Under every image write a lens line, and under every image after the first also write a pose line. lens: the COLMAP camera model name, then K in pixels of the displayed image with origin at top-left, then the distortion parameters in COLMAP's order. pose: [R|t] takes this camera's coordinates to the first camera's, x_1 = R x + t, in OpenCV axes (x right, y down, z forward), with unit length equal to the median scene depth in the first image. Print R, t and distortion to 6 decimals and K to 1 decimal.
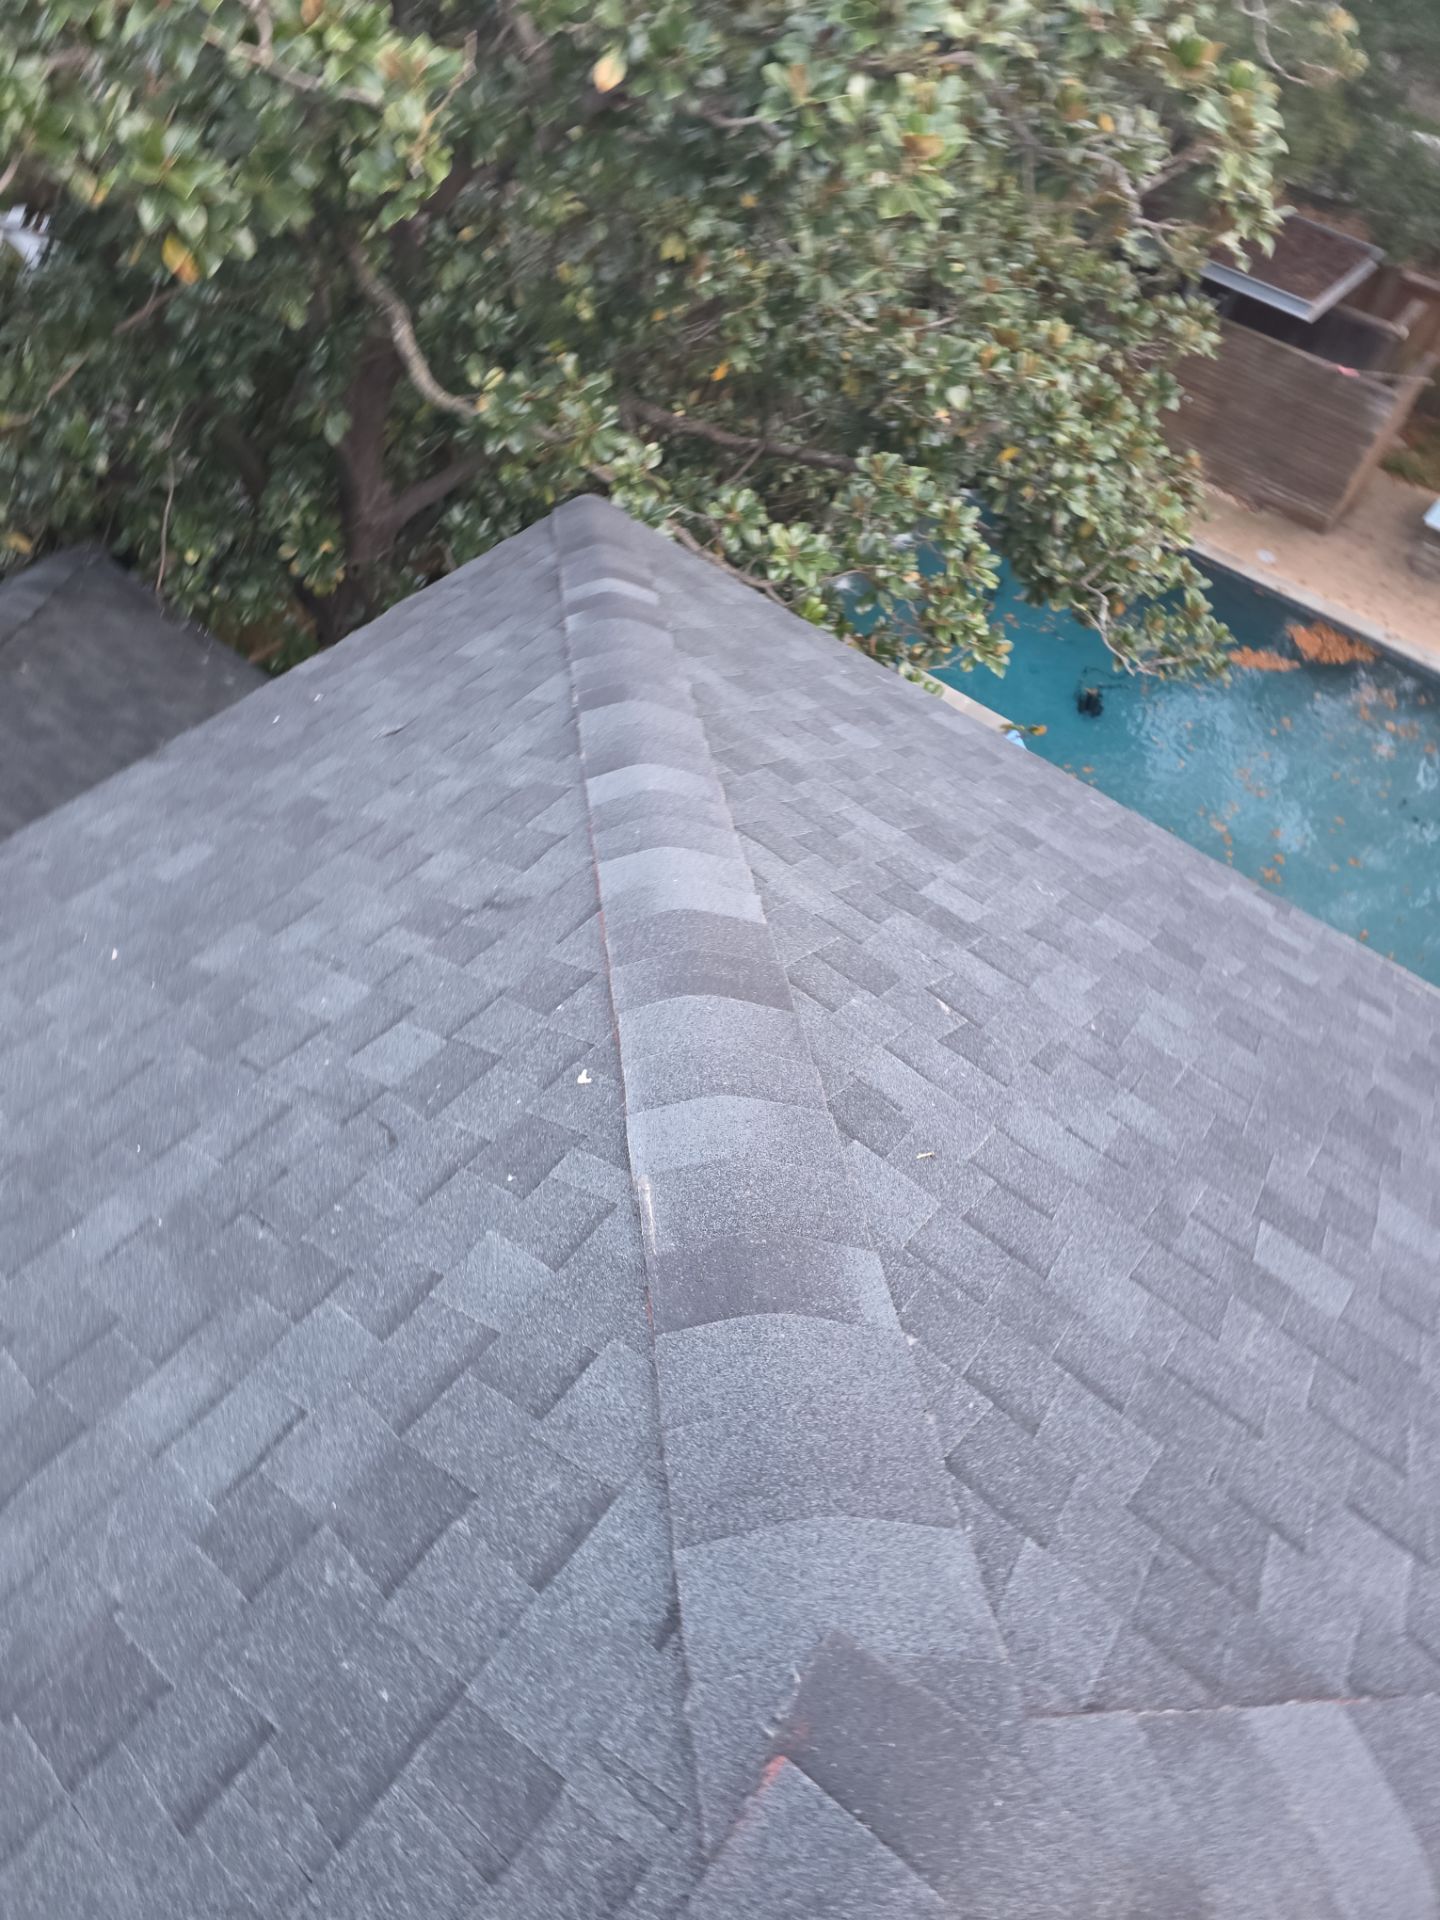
lens RADIAL K [[1331.5, 0, 742.7], [0, 1331.5, 968.7], [0, 0, 1]] dist [0.083483, -0.088246]
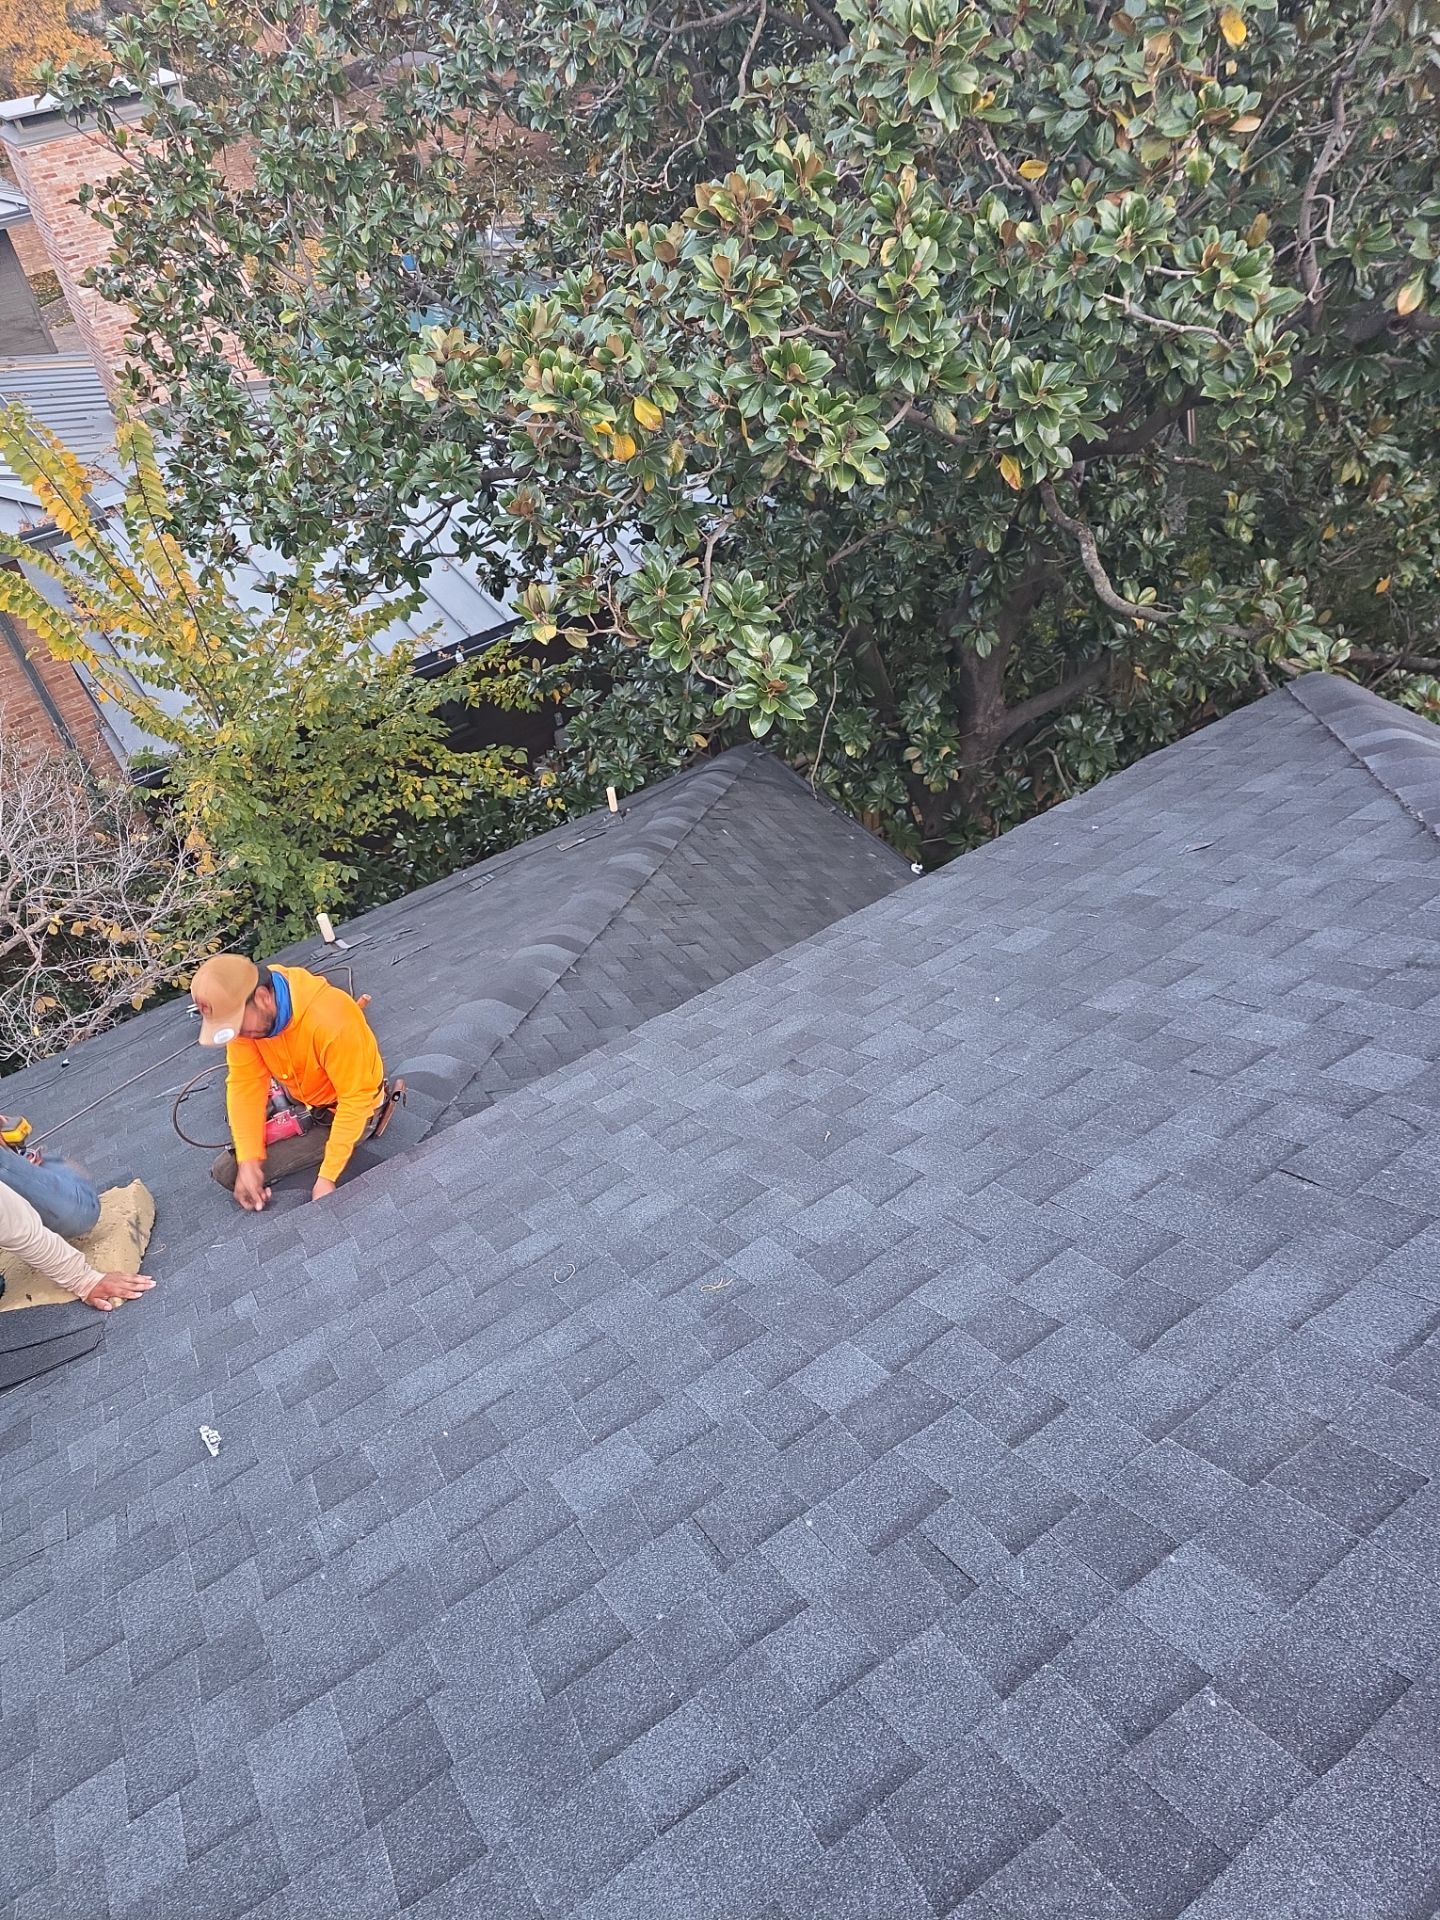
lens RADIAL K [[1331.5, 0, 742.7], [0, 1331.5, 968.7], [0, 0, 1]] dist [0.083483, -0.088246]
pose [[0.930042, 0.086905, -0.357028, -0.204373], [-0.143649, 0.980297, -0.135583, 0.120556], [0.338210, 0.177384, 0.924202, -0.121138]]
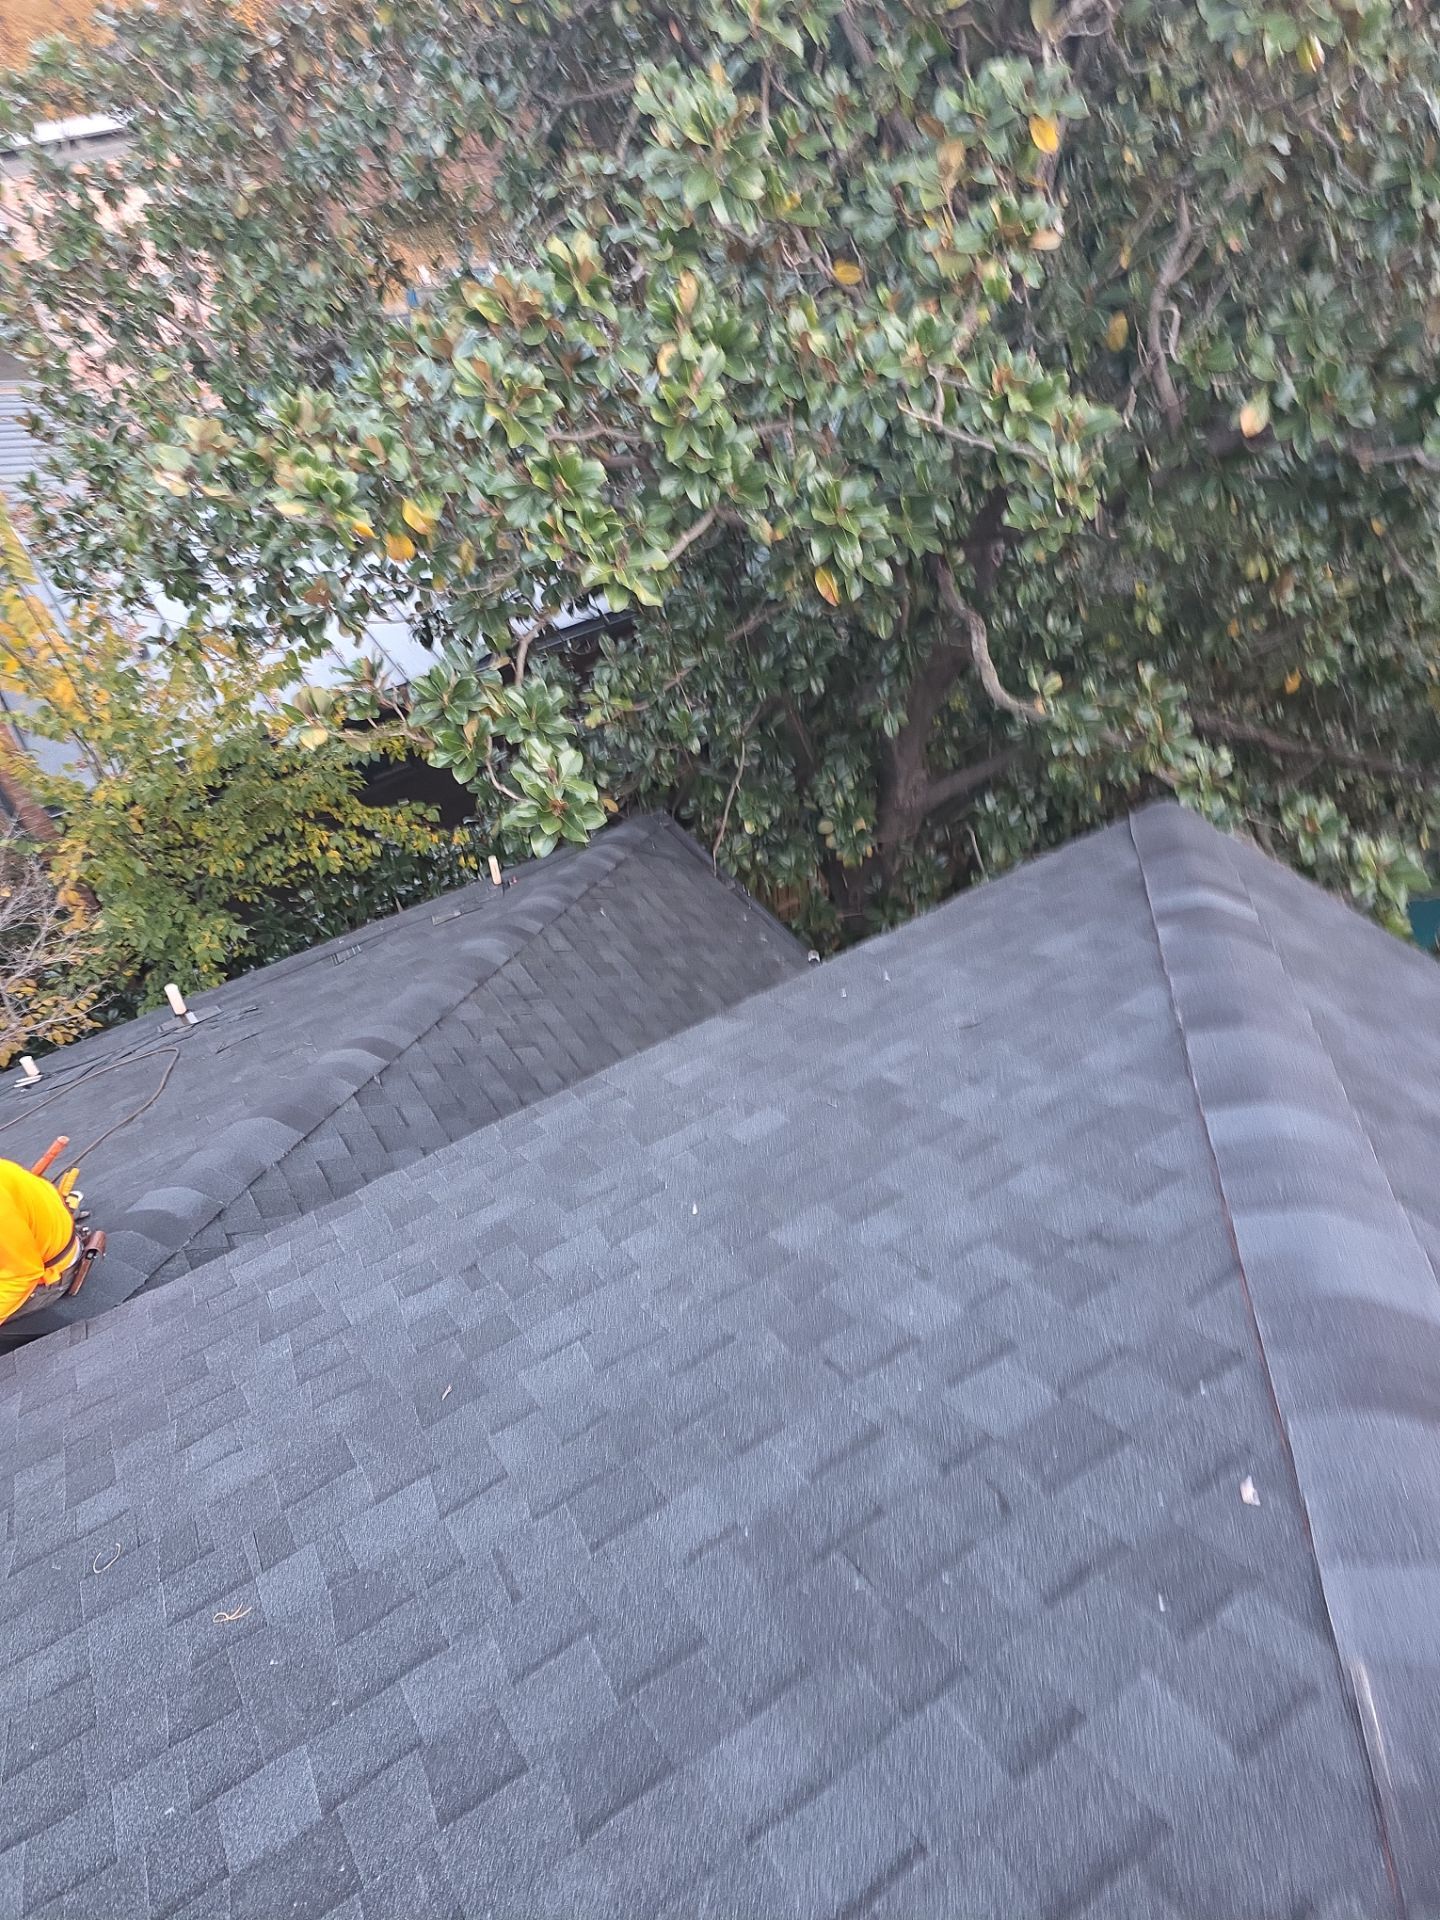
lens RADIAL K [[1344.4, 0, 703.3], [0, 1344.4, 950.2], [0, 0, 1]] dist [0.083590, -0.096927]
pose [[0.924676, 0.105097, -0.365962, -0.080853], [-0.179758, 0.967791, -0.176263, -0.017921], [0.335650, 0.228771, 0.913785, 0.012627]]
